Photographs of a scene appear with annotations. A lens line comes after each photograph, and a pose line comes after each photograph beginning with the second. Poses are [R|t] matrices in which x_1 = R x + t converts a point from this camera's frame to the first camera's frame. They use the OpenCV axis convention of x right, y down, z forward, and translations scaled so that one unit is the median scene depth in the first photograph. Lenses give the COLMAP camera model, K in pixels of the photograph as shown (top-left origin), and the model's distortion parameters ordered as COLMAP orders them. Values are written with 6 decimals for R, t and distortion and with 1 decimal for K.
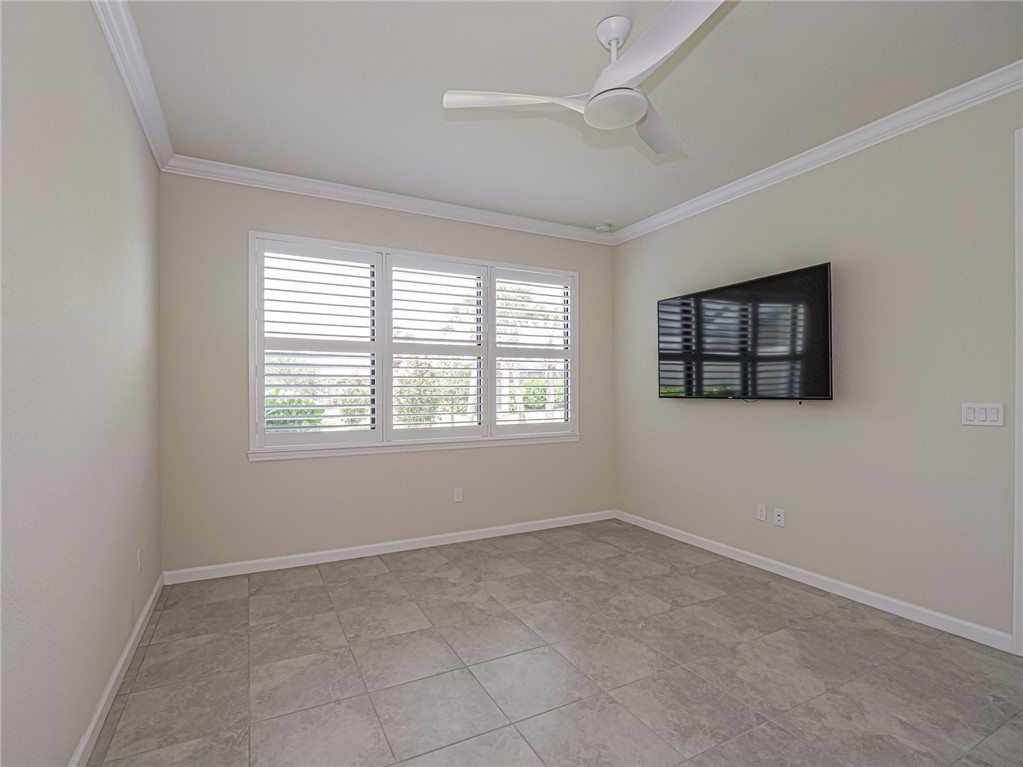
lens RADIAL K [[502.2, 0, 509.1], [0, 502.2, 393.2], [0, 0, 1]] dist [-0.010184, -0.001983]
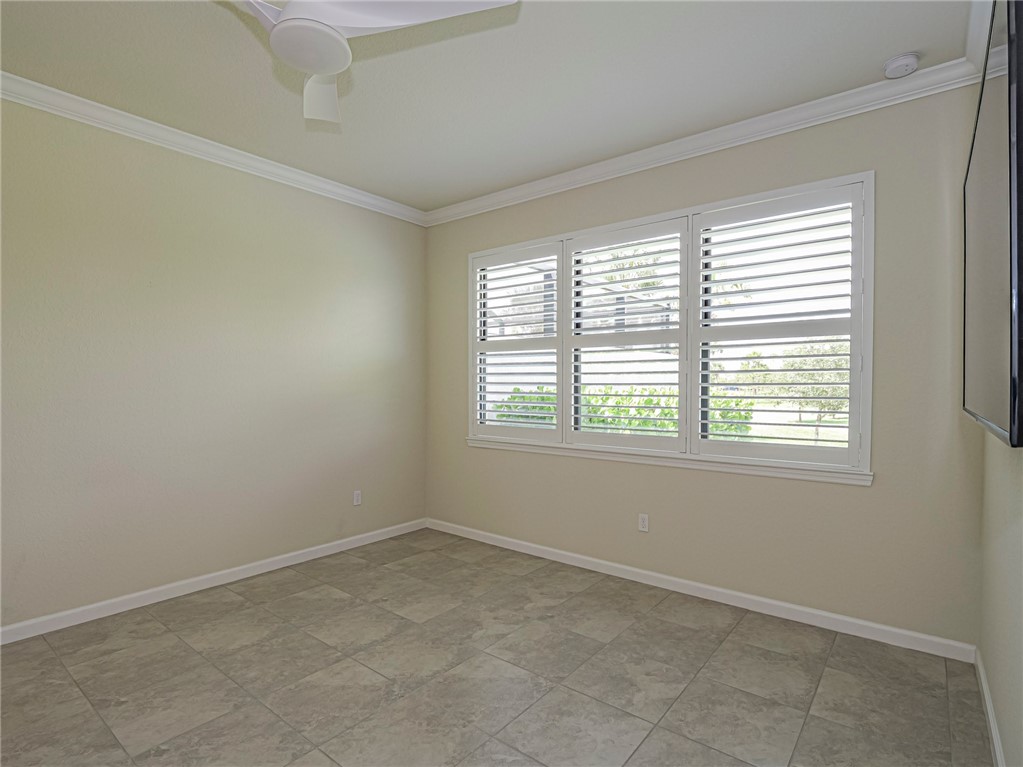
lens RADIAL K [[537.6, 0, 512.8], [0, 537.6, 398.4], [0, 0, 1]] dist [-0.006588, -0.003328]
pose [[0.391062, 0.029866, -0.919880, 0.702717], [-0.005080, 0.999528, 0.030292, -0.019205], [0.920350, -0.007173, 0.391029, 0.581308]]
